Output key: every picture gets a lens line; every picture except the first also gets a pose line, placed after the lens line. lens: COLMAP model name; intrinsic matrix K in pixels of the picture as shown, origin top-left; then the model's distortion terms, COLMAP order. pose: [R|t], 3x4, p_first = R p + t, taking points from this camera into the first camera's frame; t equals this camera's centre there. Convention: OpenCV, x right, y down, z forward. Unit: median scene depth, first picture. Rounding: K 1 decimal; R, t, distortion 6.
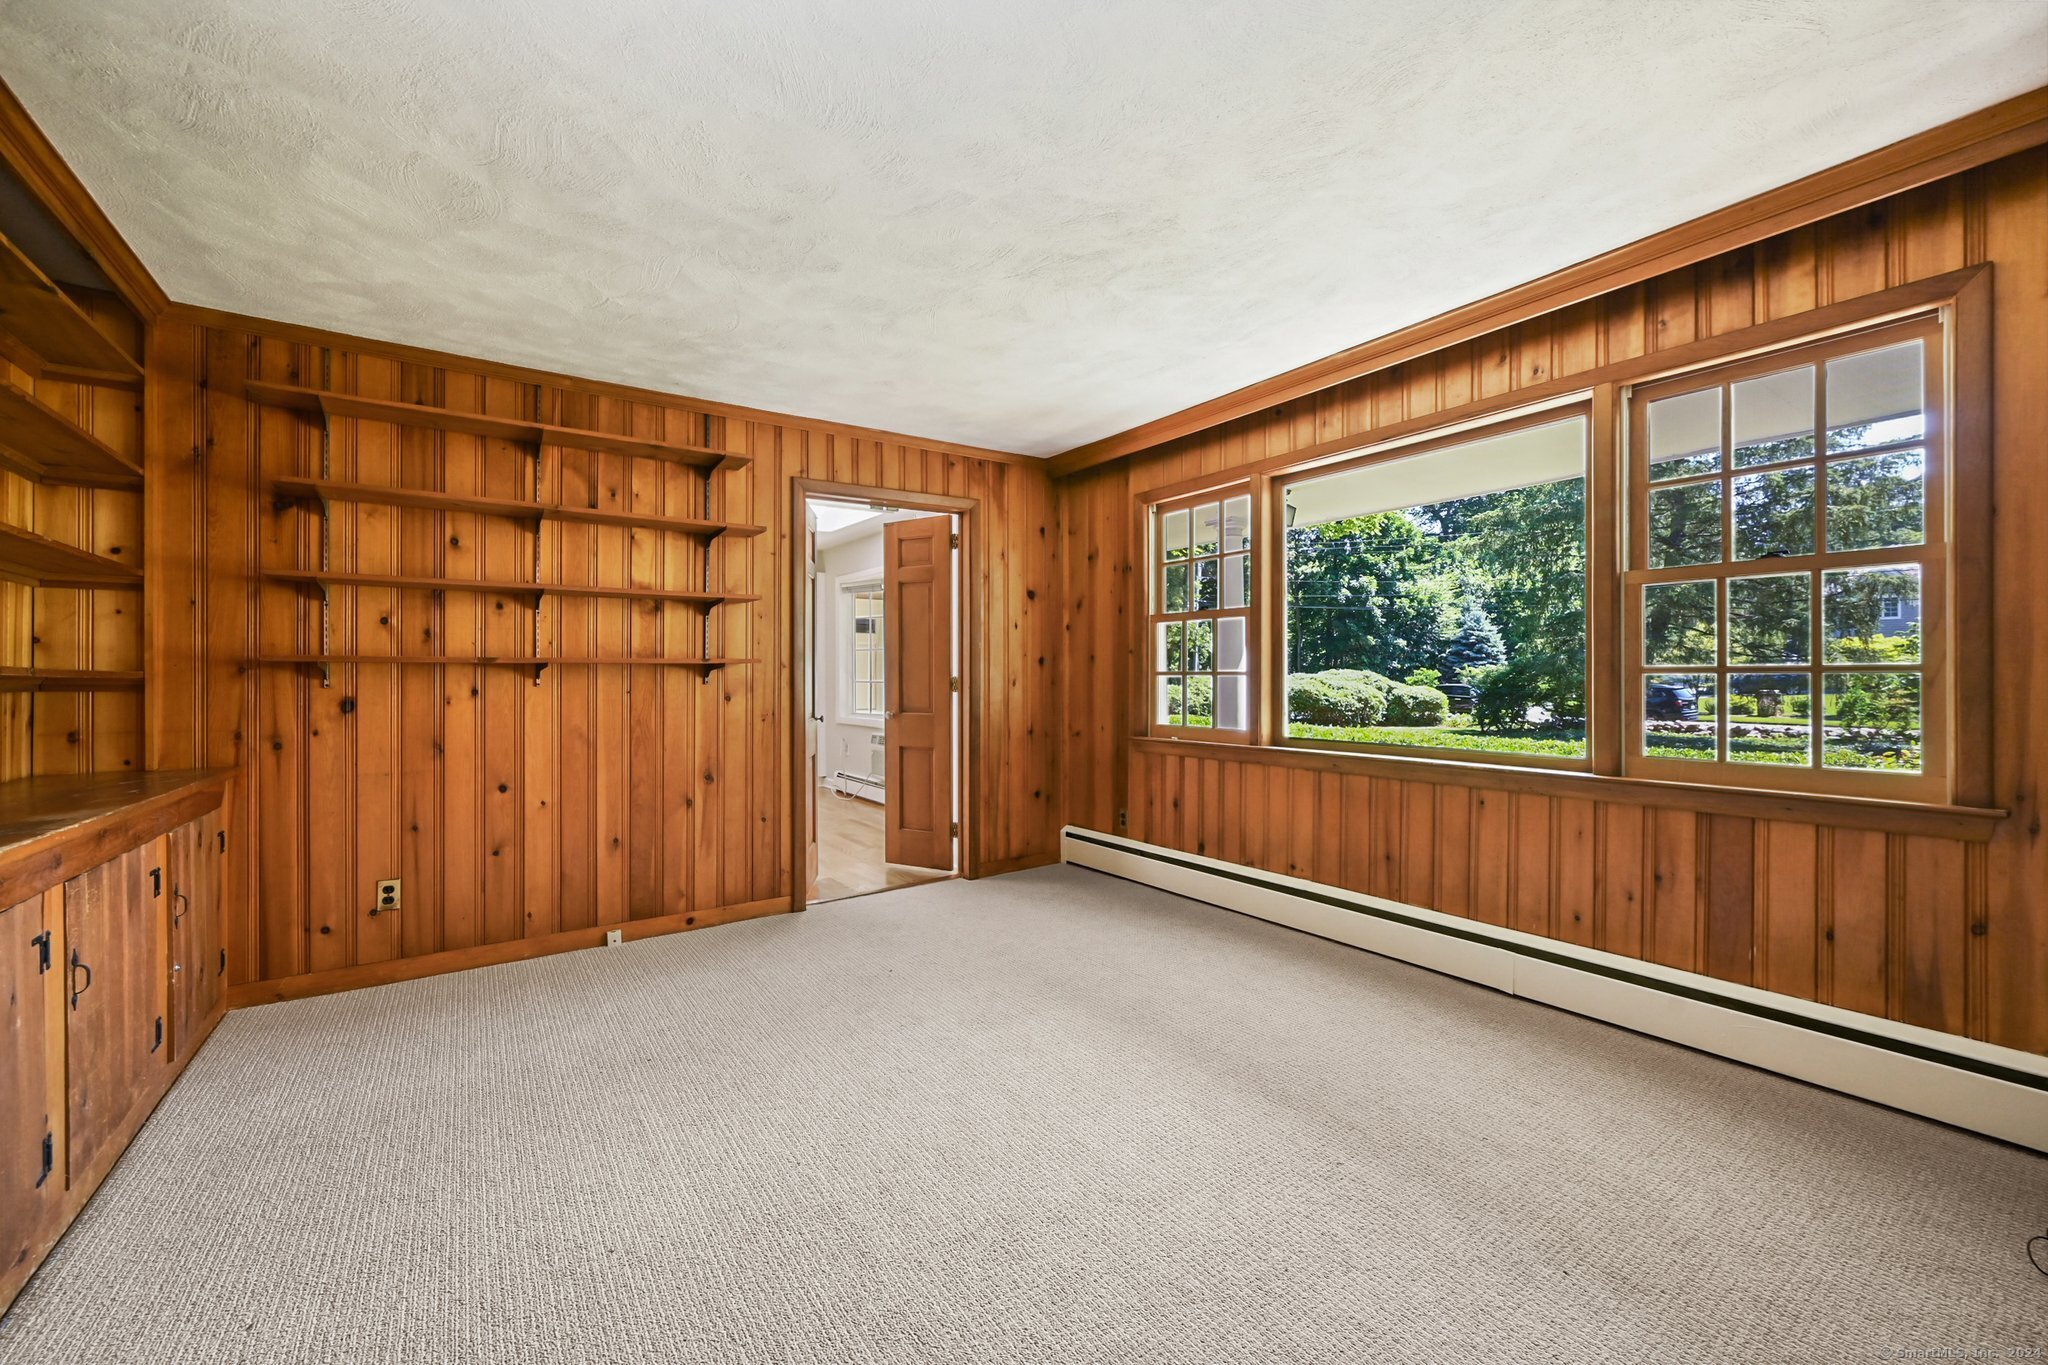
lens RADIAL K [[813.2, 0, 1018.2], [0, 813.2, 675.8], [0, 0, 1]] dist [0.002212, -0.000100]
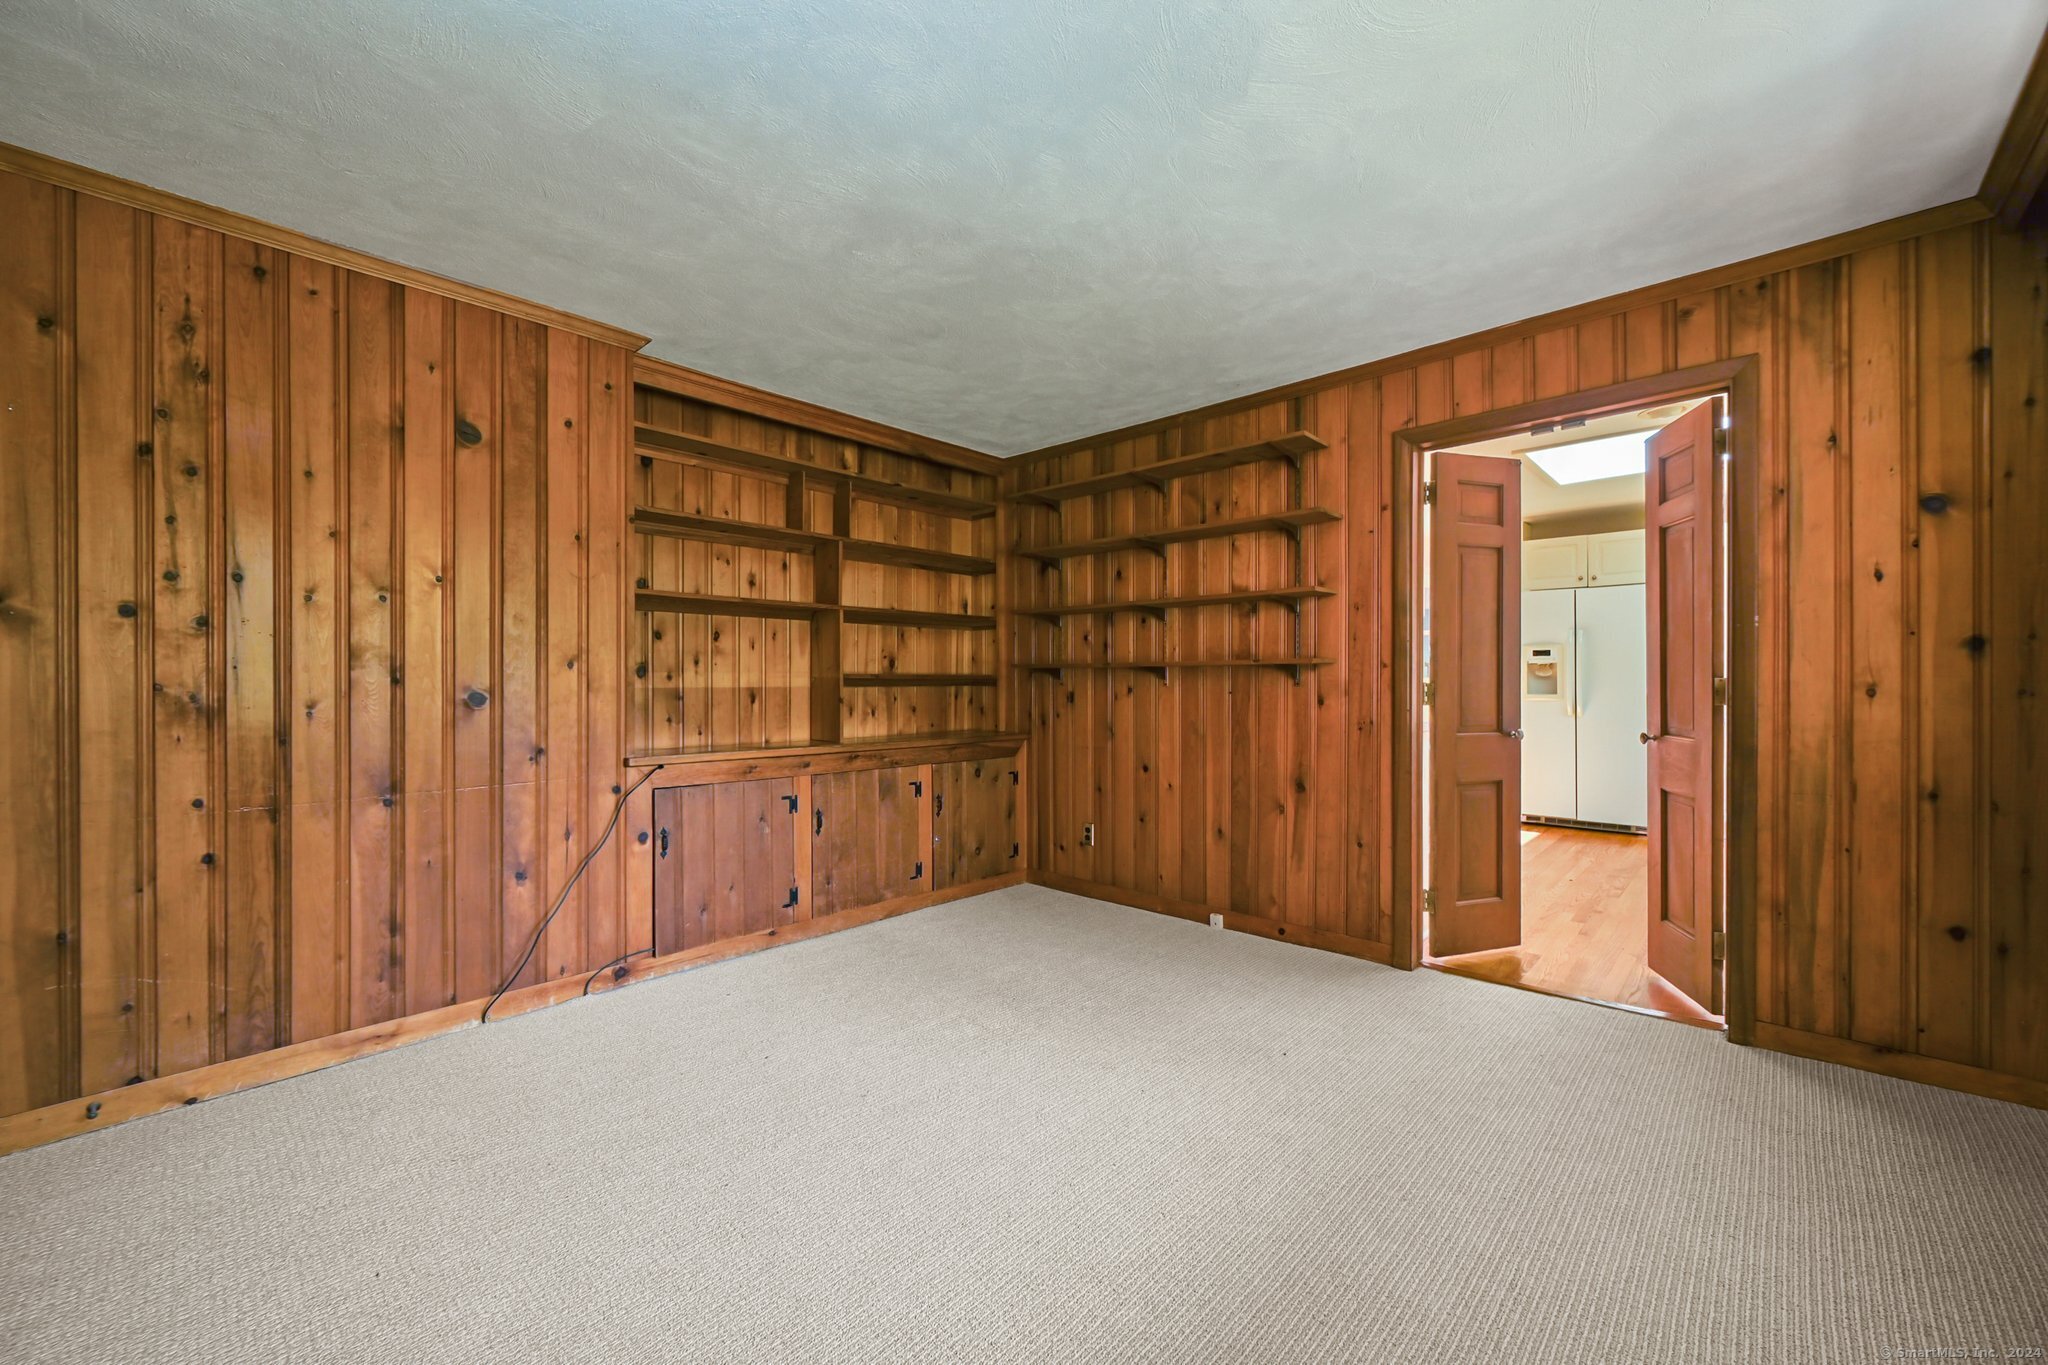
lens RADIAL K [[813.2, 0, 1015.5], [0, 813.2, 686.2], [0, 0, 1]] dist [0.002212, -0.000100]
pose [[0.208567, 0.012974, -0.977922, 0.448525], [0.002425, 0.999902, 0.013783, -0.002802], [0.978005, -0.005246, 0.208515, 0.471142]]
